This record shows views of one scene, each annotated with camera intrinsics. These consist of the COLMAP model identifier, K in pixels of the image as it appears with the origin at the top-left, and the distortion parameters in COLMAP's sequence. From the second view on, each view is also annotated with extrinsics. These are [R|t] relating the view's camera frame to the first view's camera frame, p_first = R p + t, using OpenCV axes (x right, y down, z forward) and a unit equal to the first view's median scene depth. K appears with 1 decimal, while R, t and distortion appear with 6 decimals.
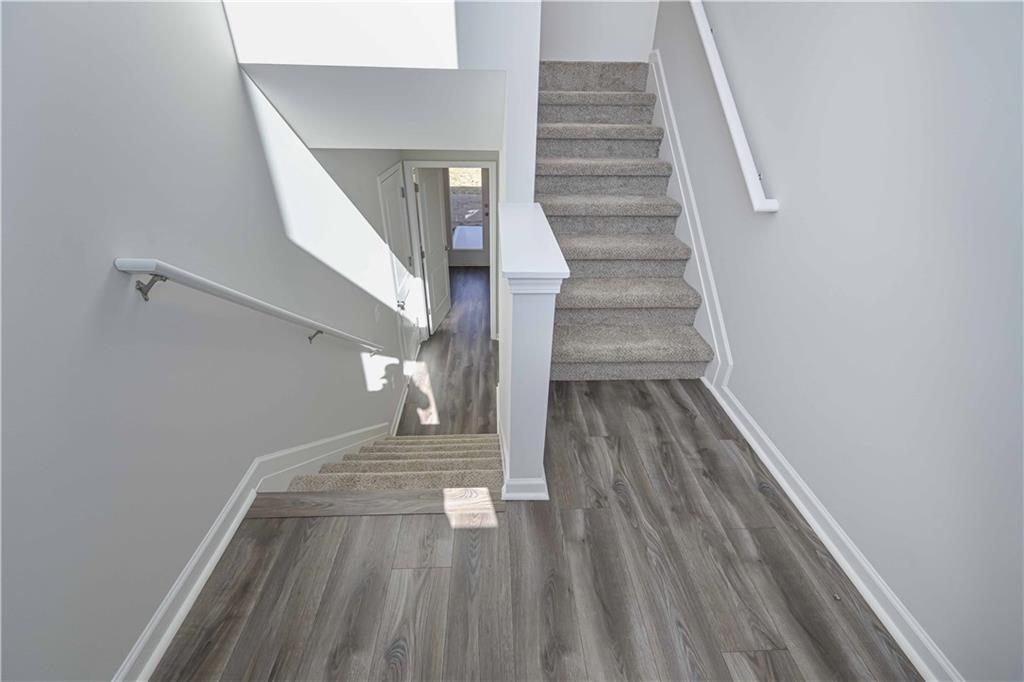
lens RADIAL K [[418.2, 0, 516.1], [0, 418.2, 334.4], [0, 0, 1]] dist [0.000791, -0.000309]
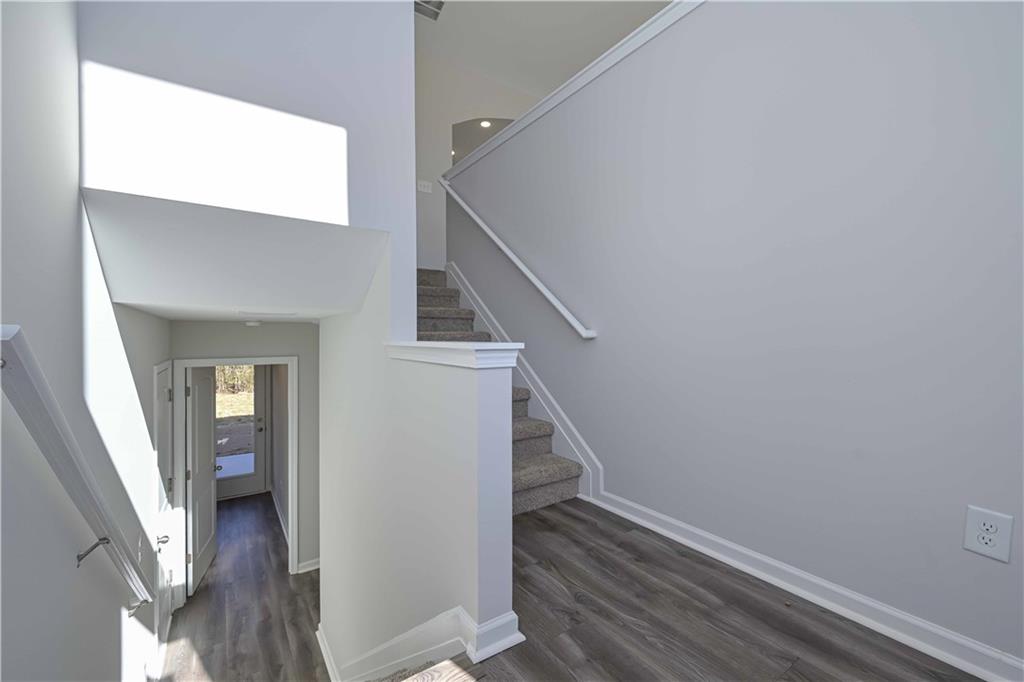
lens RADIAL K [[418.2, 0, 522.6], [0, 418.2, 327.9], [0, 0, 1]] dist [0.000791, -0.000309]
pose [[0.843002, -0.012222, 0.537771, -0.268806], [0.281325, 0.862132, -0.421407, 0.161537], [-0.458479, 0.506536, 0.730218, 0.077674]]
